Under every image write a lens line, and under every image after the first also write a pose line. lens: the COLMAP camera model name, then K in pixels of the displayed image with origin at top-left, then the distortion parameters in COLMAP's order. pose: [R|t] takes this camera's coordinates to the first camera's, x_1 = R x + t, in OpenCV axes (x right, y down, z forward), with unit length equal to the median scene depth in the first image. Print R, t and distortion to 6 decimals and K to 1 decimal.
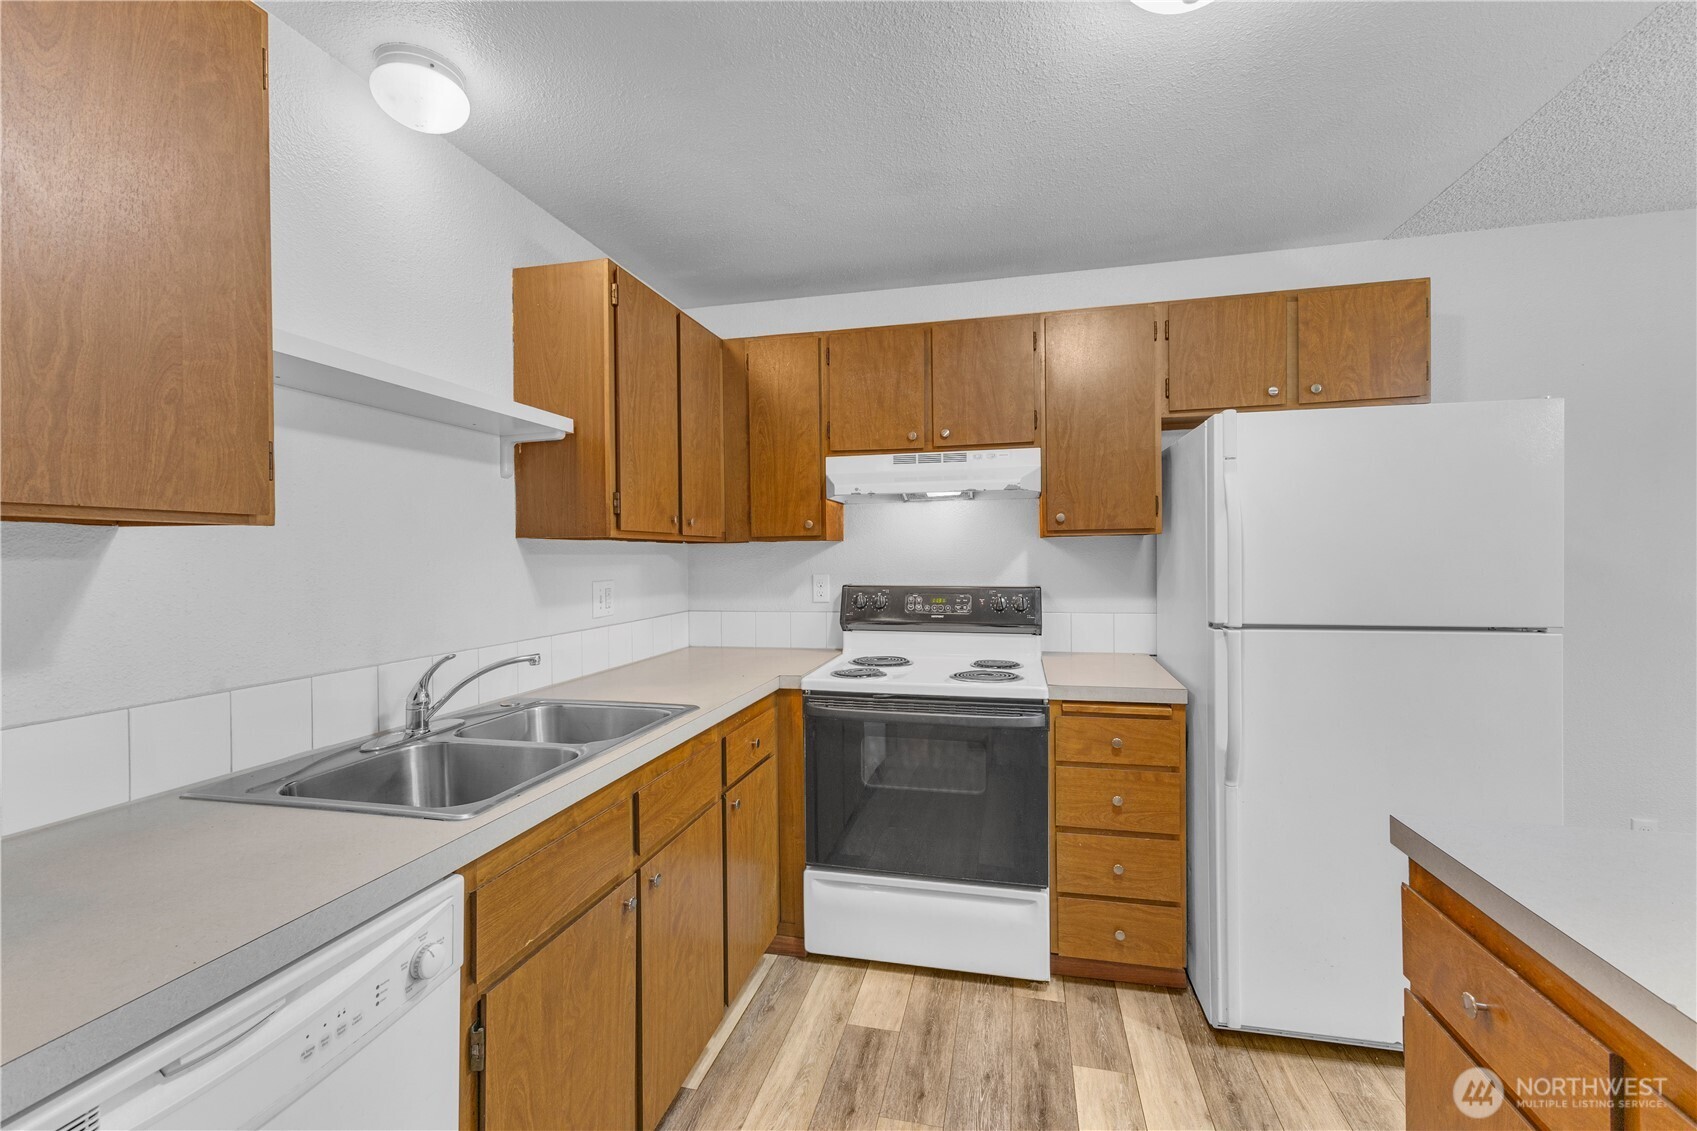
lens RADIAL K [[735.7, 0, 850.0], [0, 735.7, 558.3], [0, 0, 1]] dist [0.003573, 0.000742]
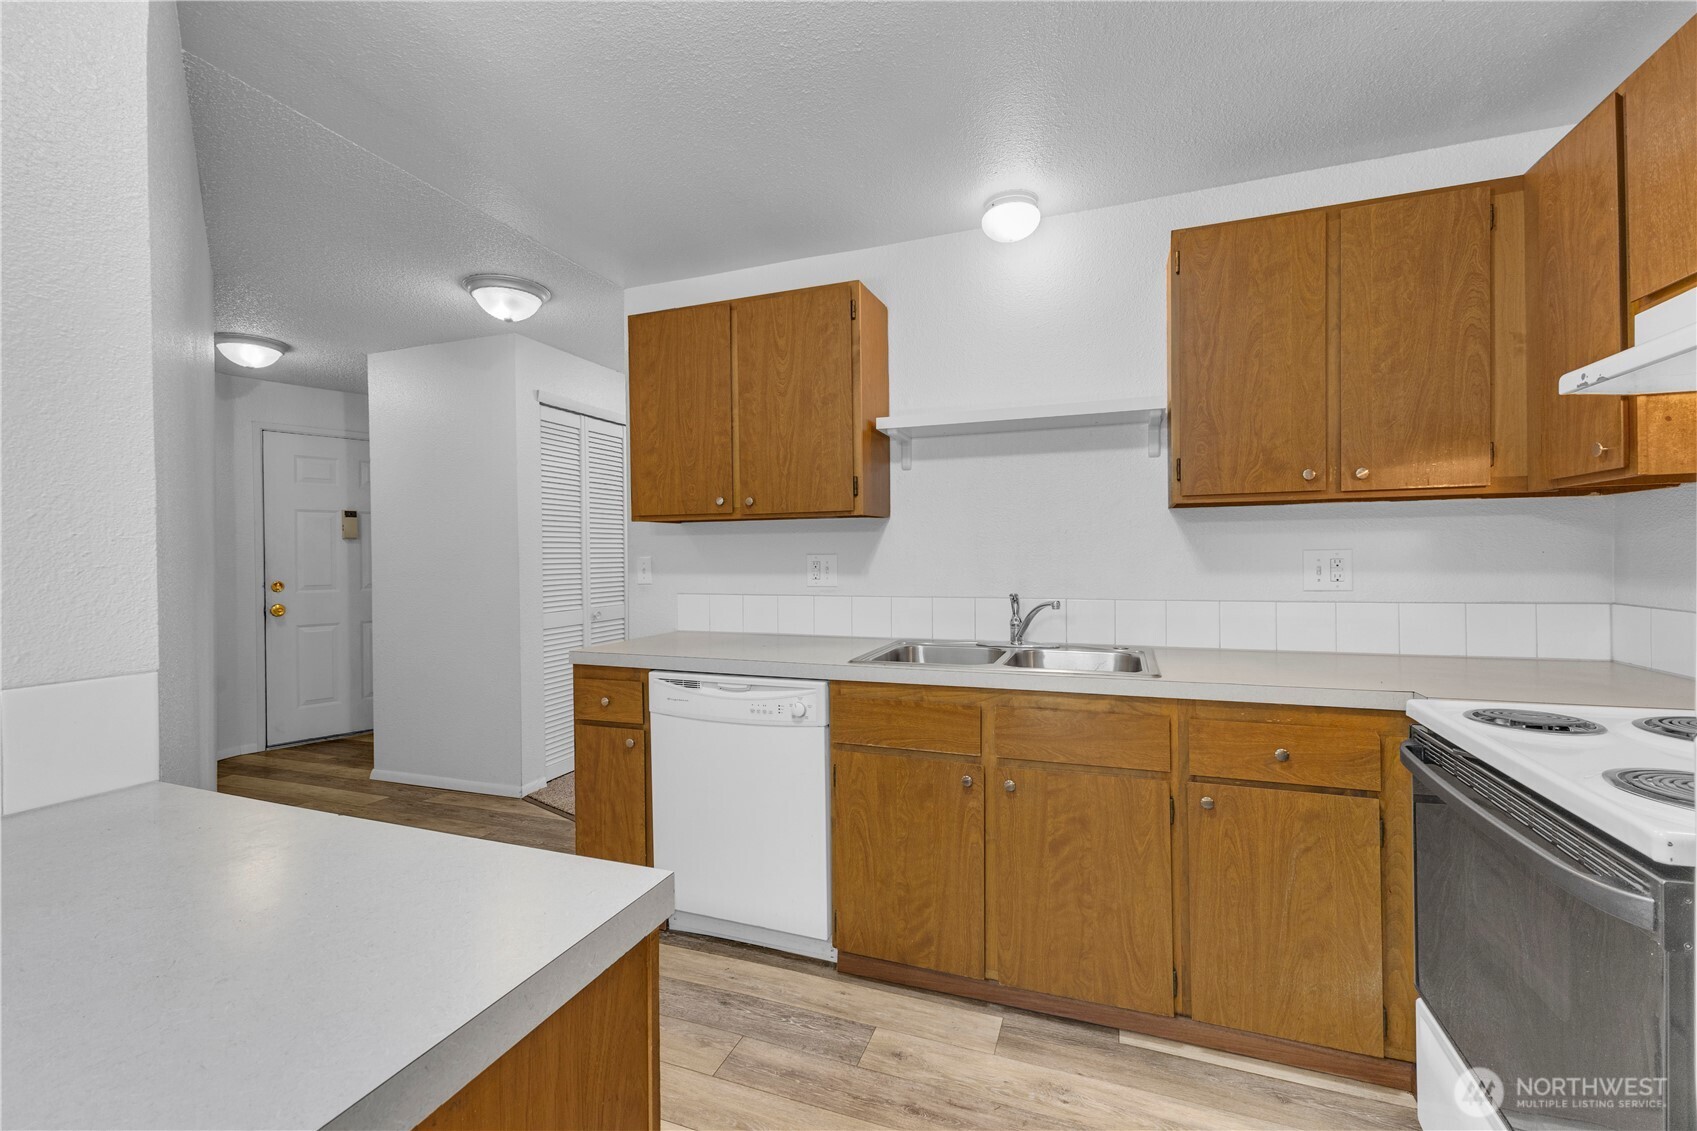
lens RADIAL K [[735.7, 0, 848.8], [0, 735.7, 559.3], [0, 0, 1]] dist [0.003573, 0.000742]
pose [[-0.144936, 0.017673, -0.989283, 0.756659], [0.009001, 0.999823, 0.016543, 0.028003], [0.989400, -0.006506, -0.145069, 0.701054]]
